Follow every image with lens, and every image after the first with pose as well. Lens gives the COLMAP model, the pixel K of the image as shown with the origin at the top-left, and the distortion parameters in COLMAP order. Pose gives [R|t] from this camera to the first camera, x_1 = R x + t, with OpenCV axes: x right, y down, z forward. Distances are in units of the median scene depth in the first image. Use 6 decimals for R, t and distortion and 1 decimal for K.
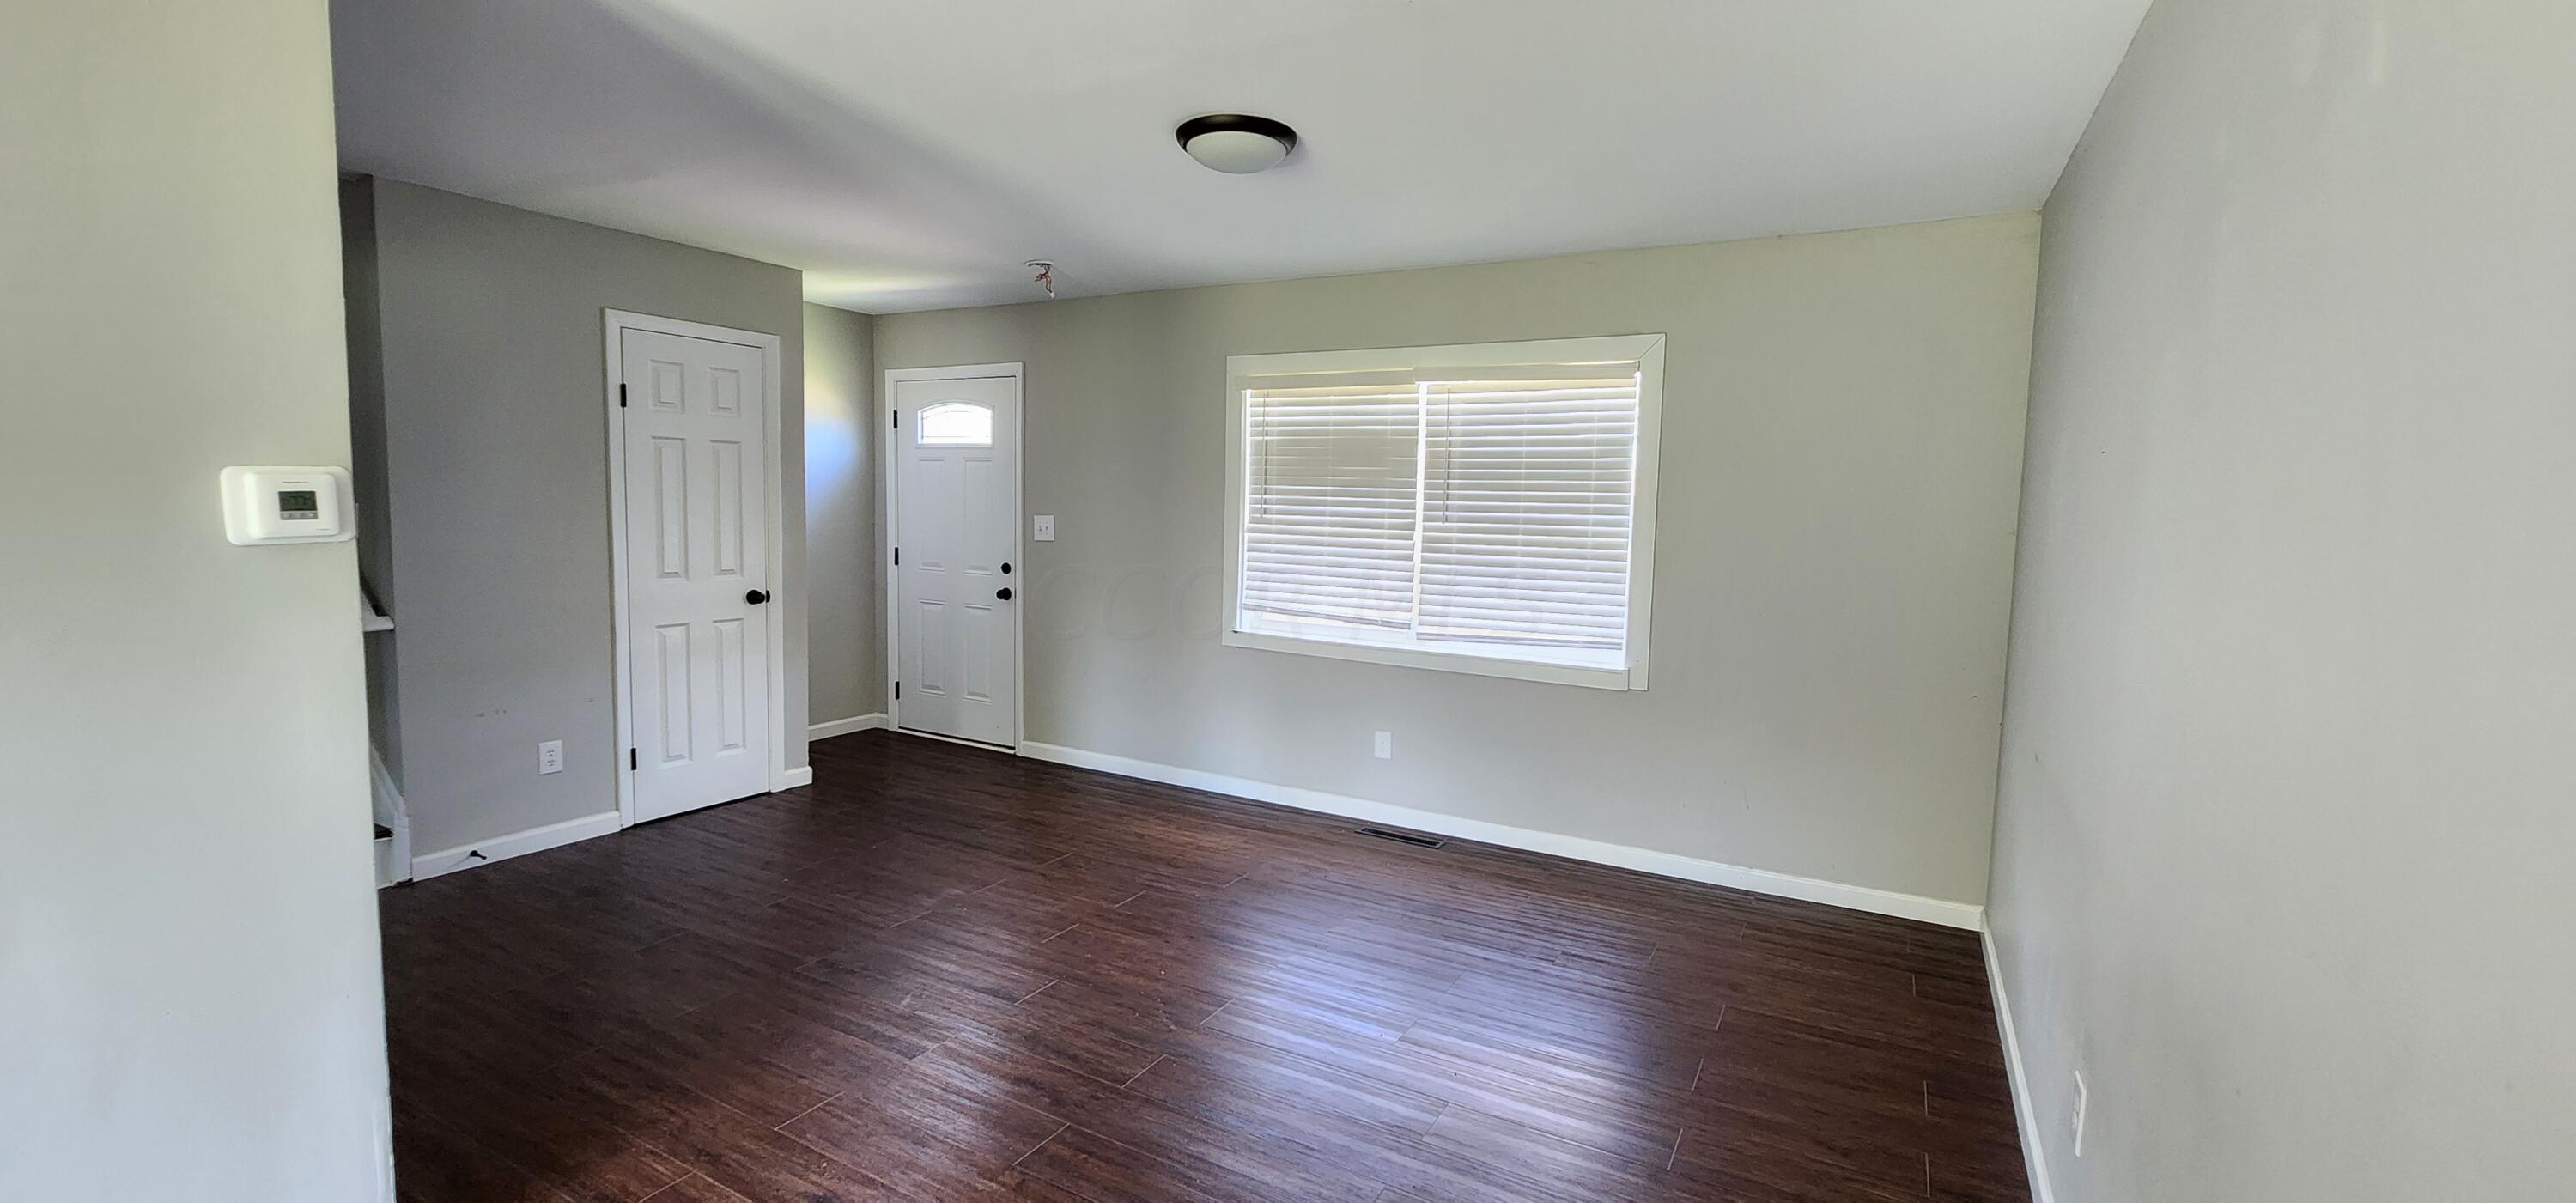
lens RADIAL K [[1062.2, 0, 1299.2], [0, 1062.2, 594.0], [0, 0, 1]] dist [-0.000166, -0.000127]
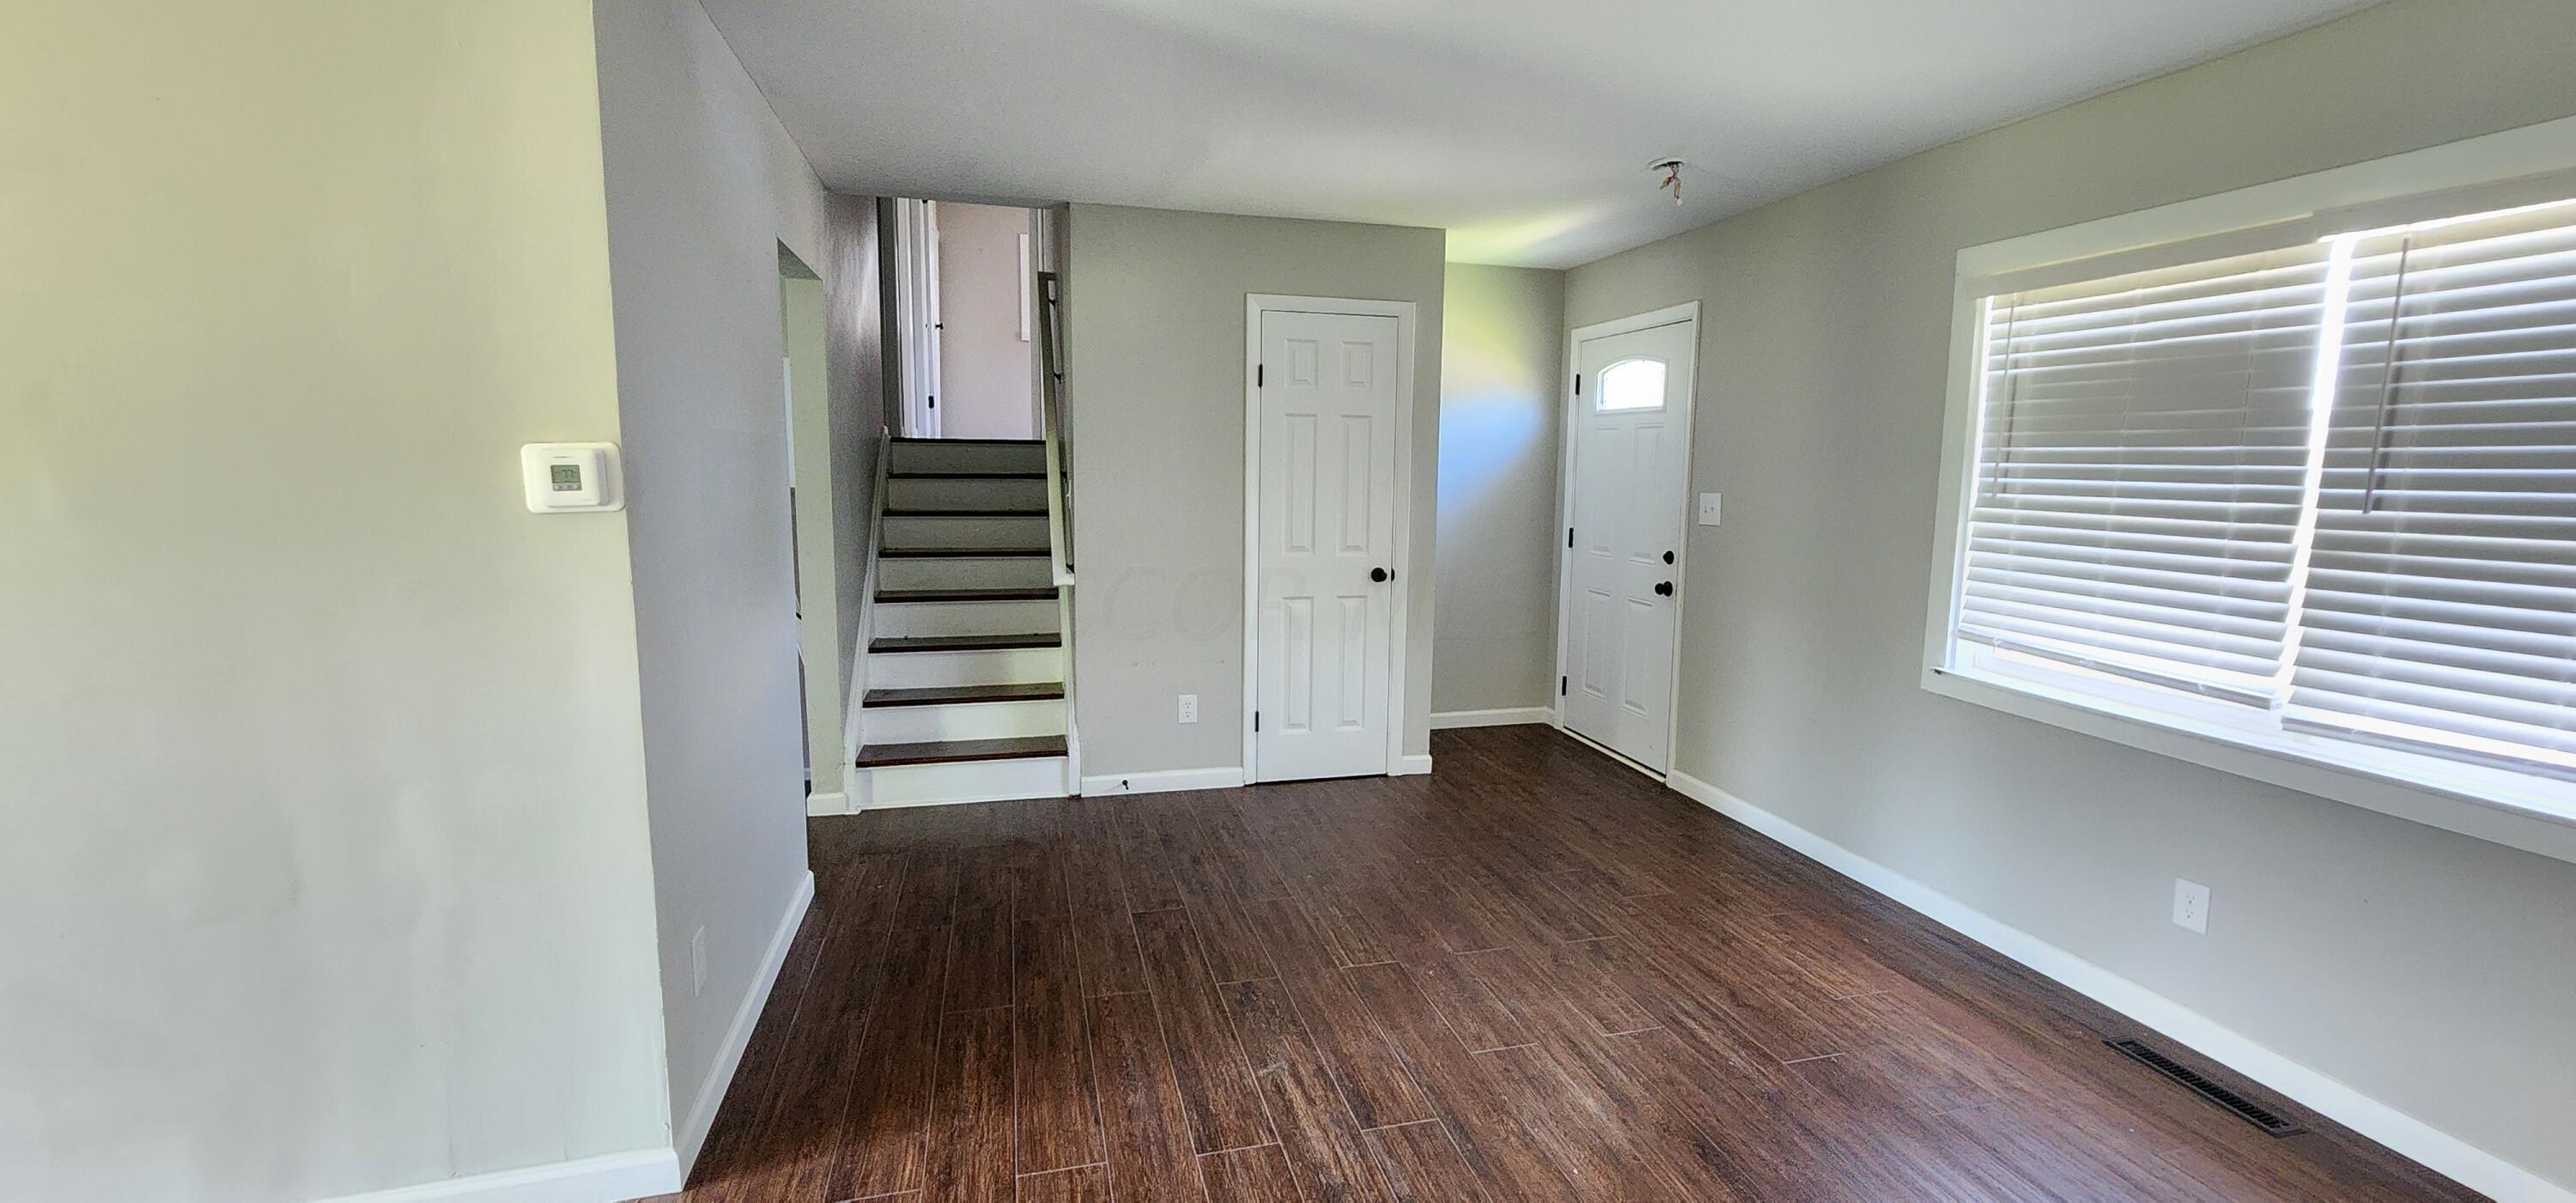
lens RADIAL K [[1062.2, 0, 1299.2], [0, 1062.2, 594.0], [0, 0, 1]] dist [-0.000166, -0.000127]
pose [[0.695956, 0.072789, -0.714386, 0.137801], [-0.057811, 0.997299, 0.045296, -0.019942], [0.715754, 0.009775, 0.698285, 0.268618]]
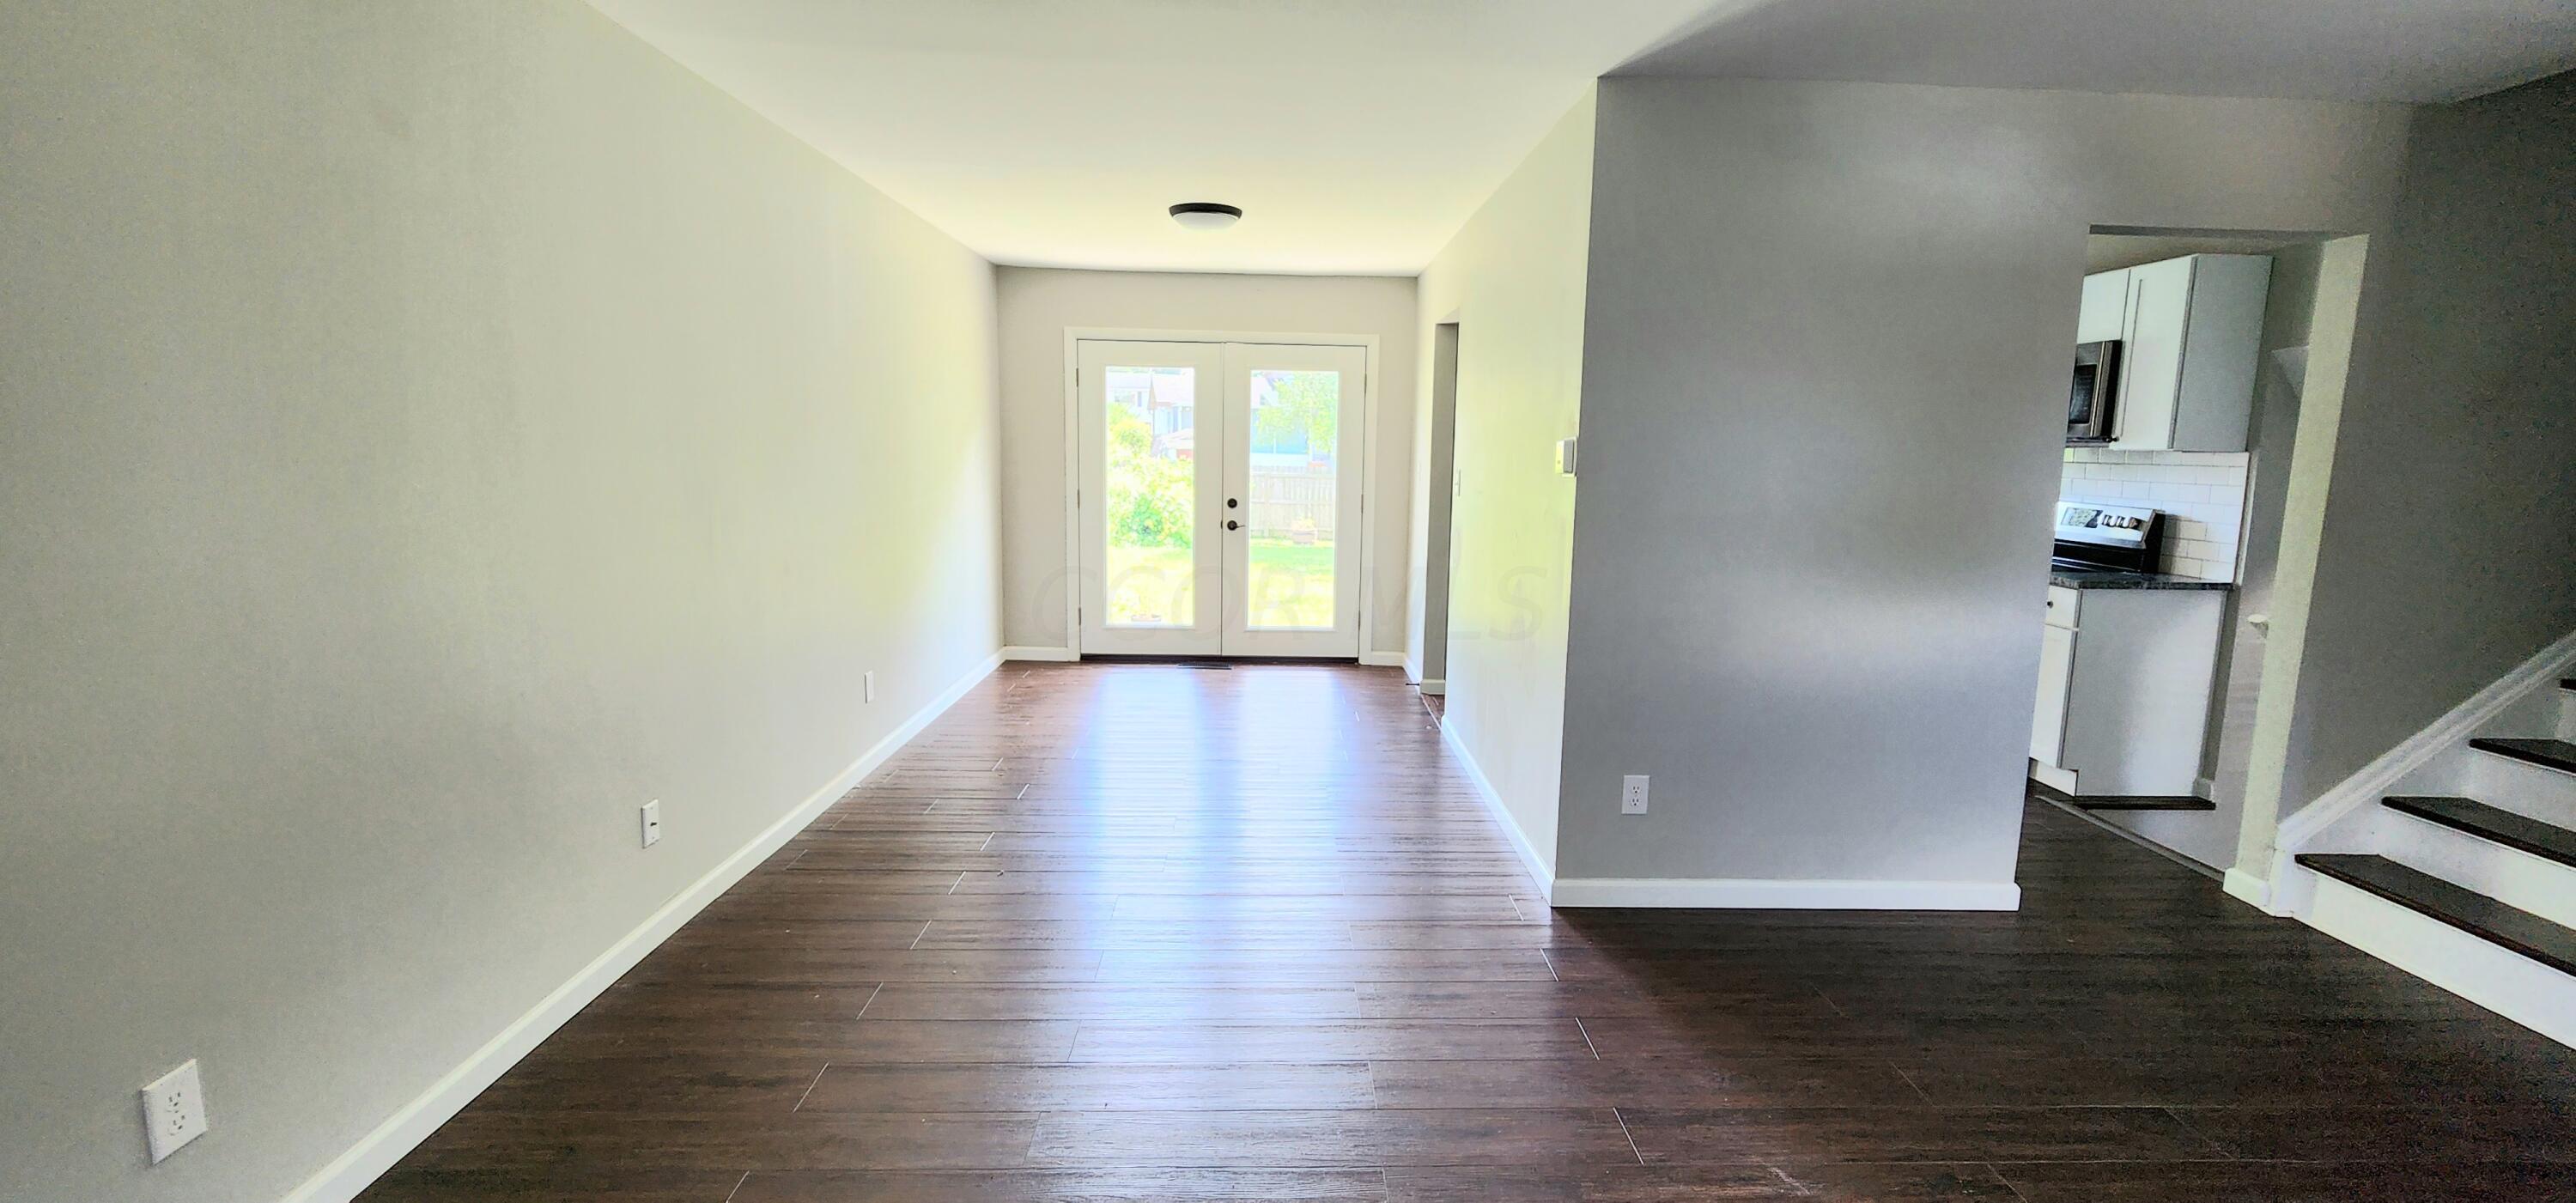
lens RADIAL K [[1056.6, 0, 1298.9], [0, 1056.6, 600.8], [0, 0, 1]] dist [-0.001963, 0.000211]
pose [[-0.858171, 0.033189, -0.512290, 0.156126], [-0.086867, 0.974130, 0.208627, -0.065676], [0.505961, 0.223539, -0.833087, 0.836115]]
